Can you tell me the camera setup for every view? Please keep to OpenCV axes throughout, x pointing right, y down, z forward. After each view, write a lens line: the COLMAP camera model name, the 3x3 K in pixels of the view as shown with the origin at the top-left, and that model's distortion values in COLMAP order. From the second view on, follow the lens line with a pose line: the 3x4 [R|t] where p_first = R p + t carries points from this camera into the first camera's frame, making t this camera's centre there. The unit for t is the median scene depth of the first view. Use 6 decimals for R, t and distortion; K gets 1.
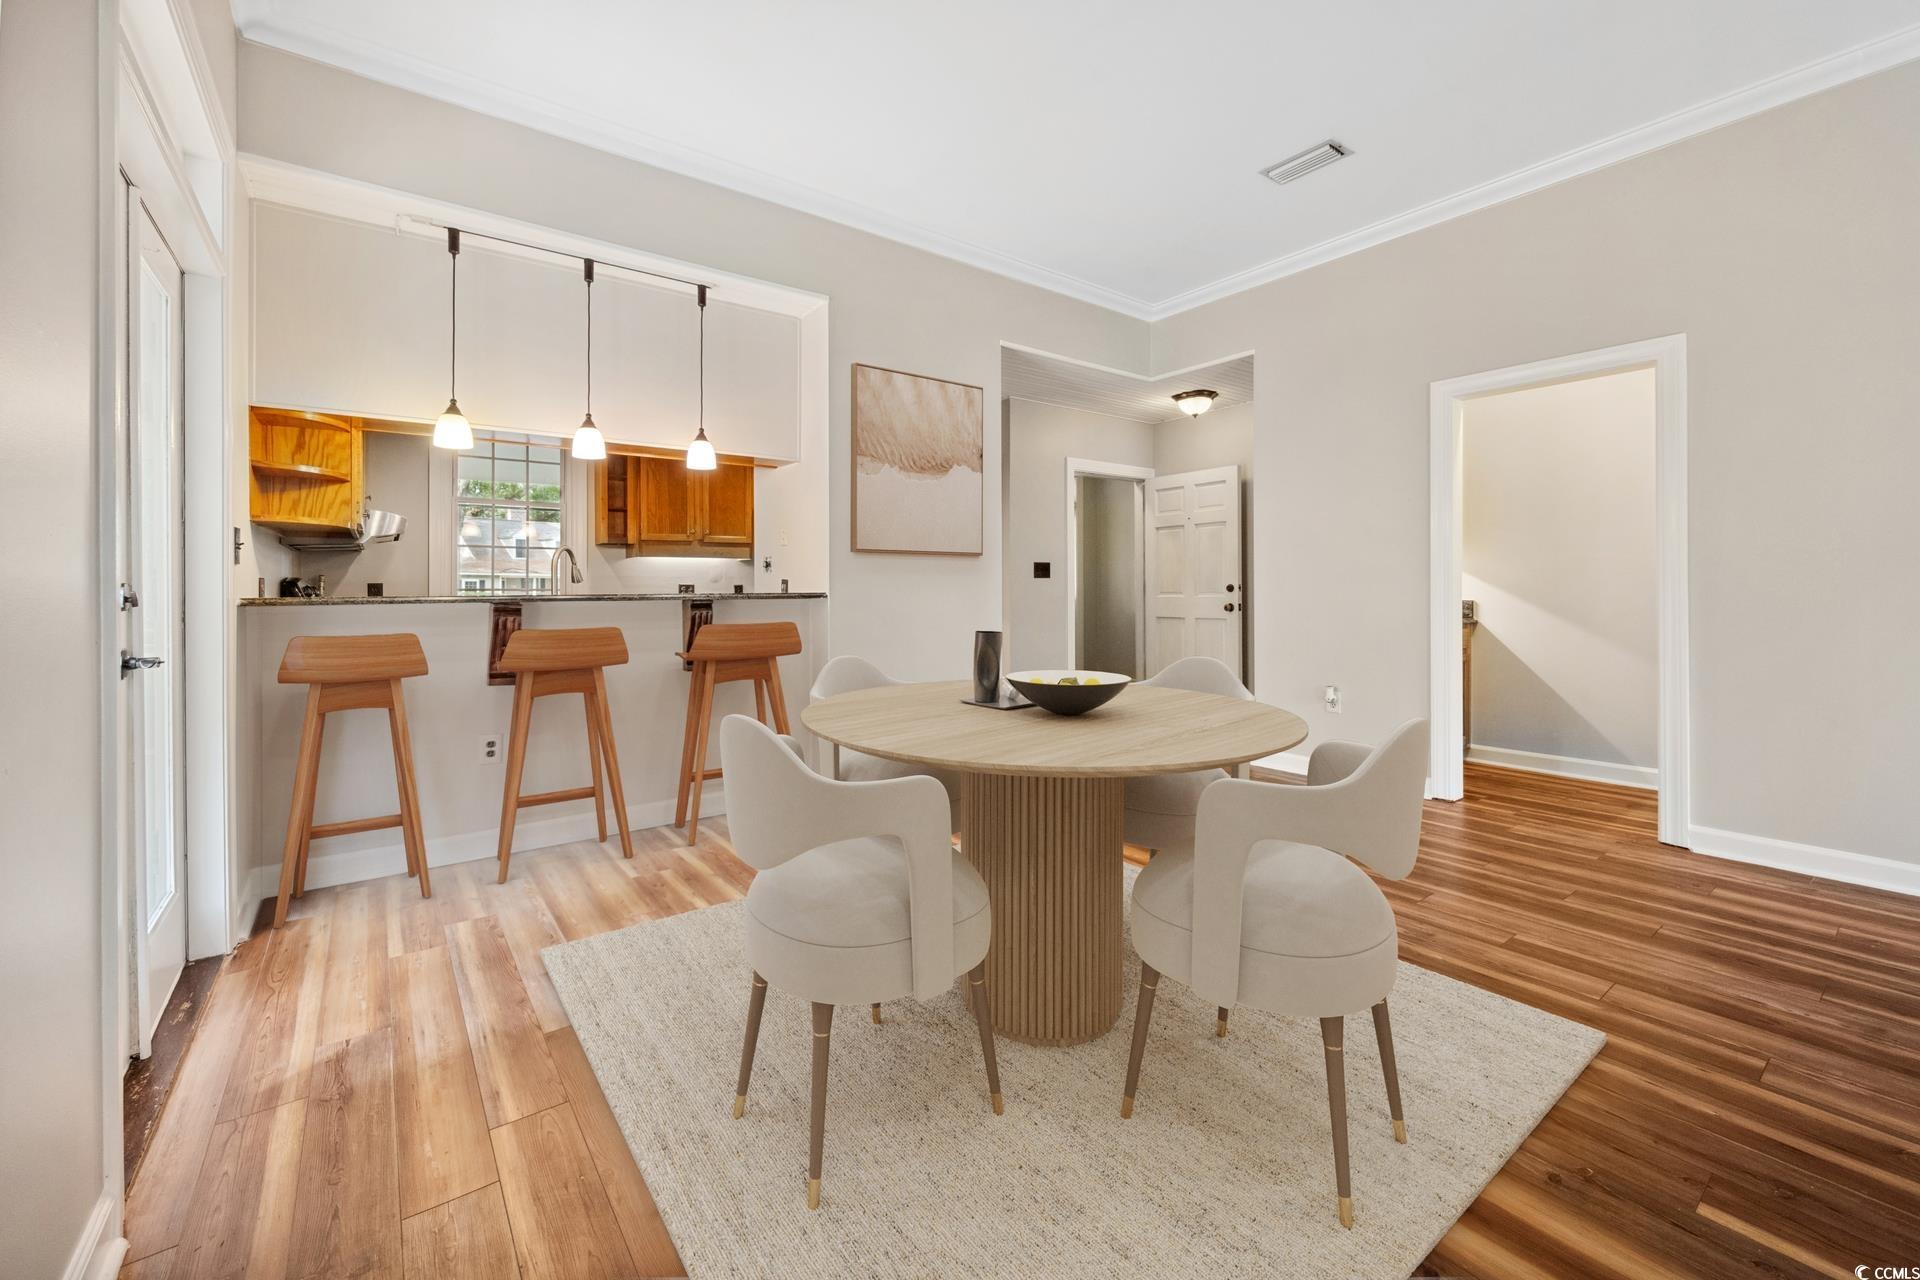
lens RADIAL K [[780.6, 0, 965.8], [0, 780.6, 588.7], [0, 0, 1]] dist [-0.001062, -0.000179]
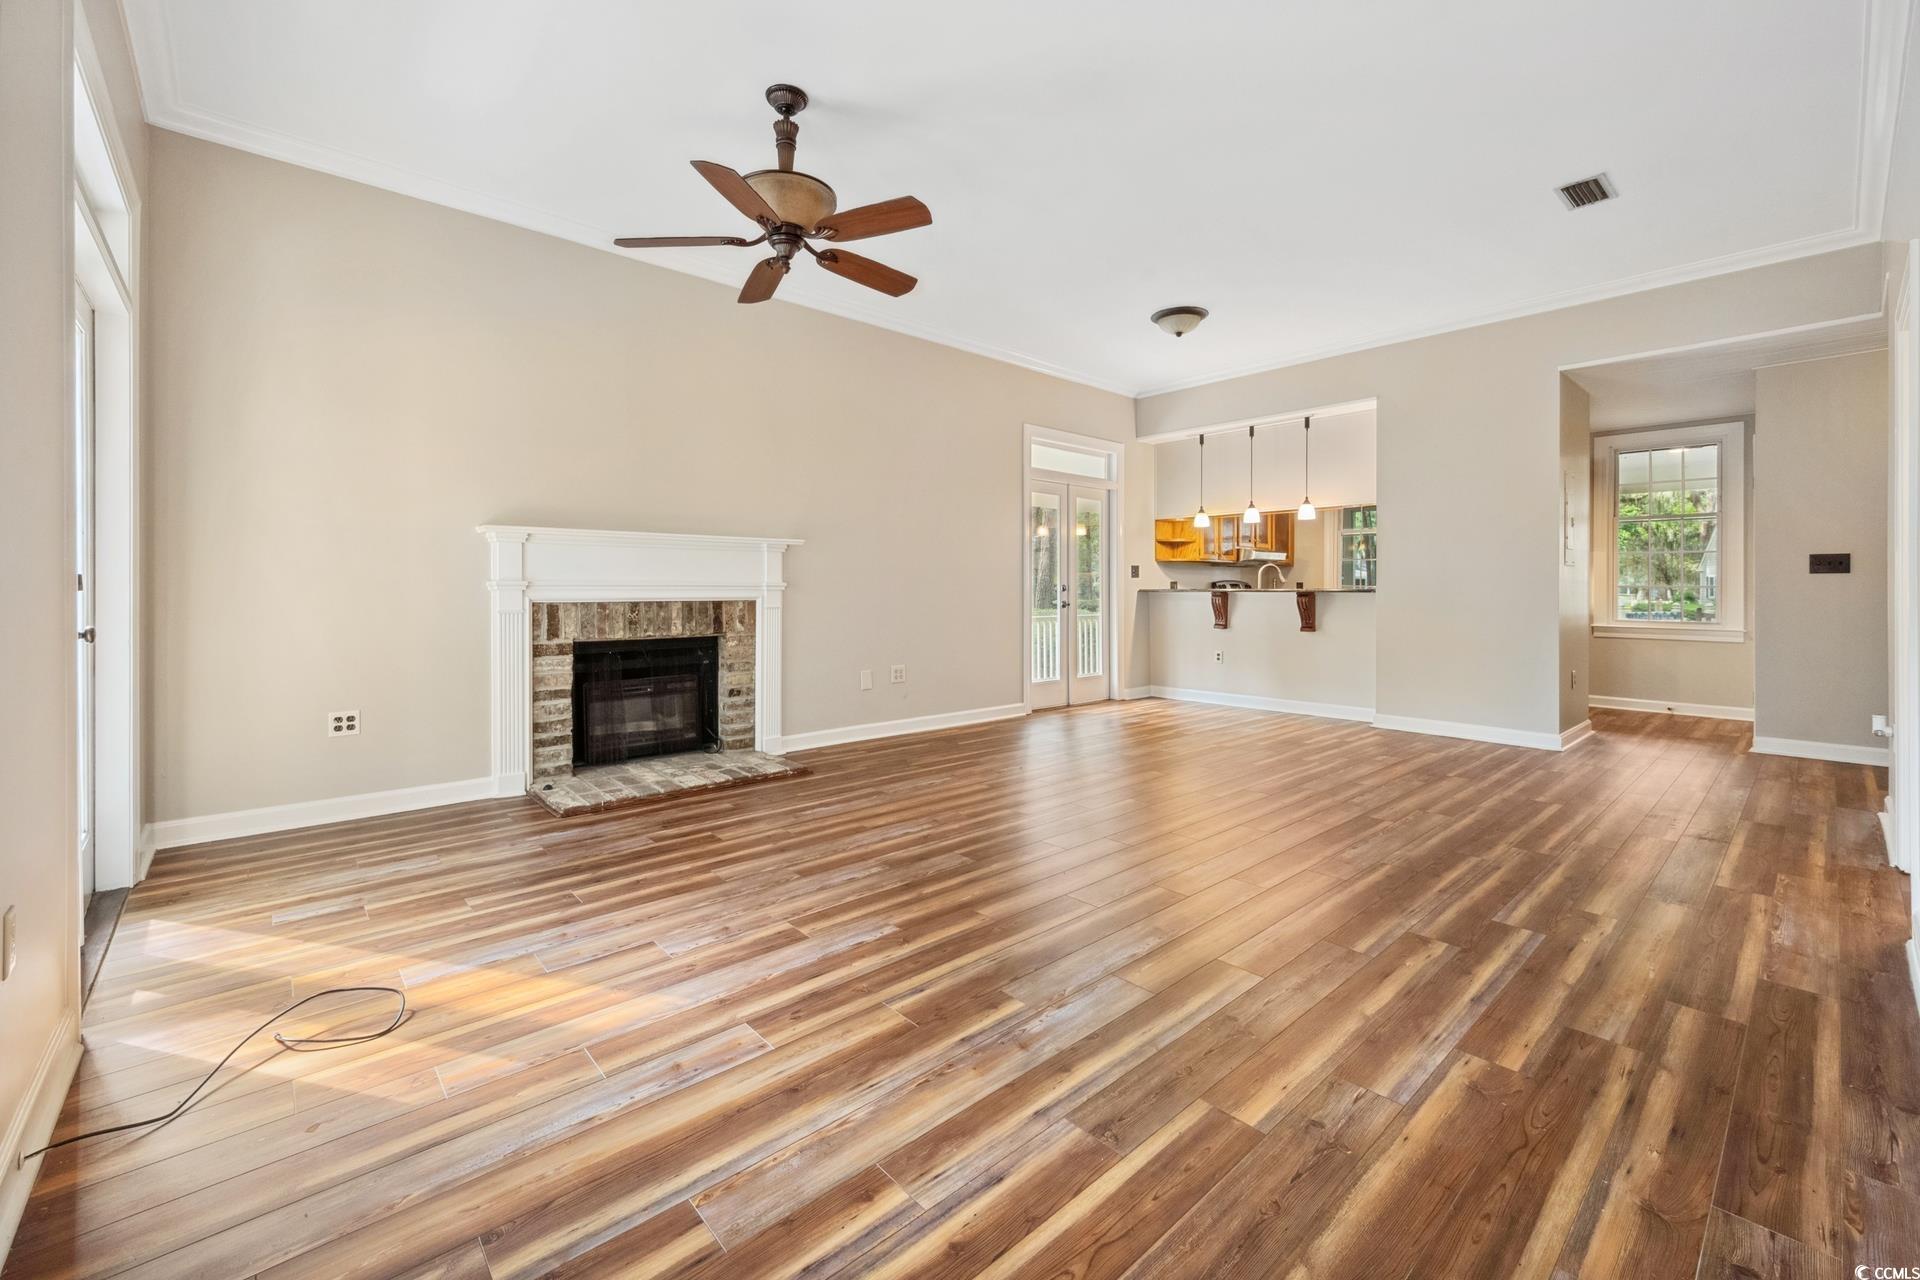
lens RADIAL K [[780.6, 0, 965.8], [0, 780.6, 588.7], [0, 0, 1]] dist [-0.001062, -0.000179]
pose [[0.087291, 0.005151, -0.996170, 1.412449], [-0.004565, 0.999978, 0.004771, 0.005091], [0.996172, 0.004131, 0.087313, 0.050325]]
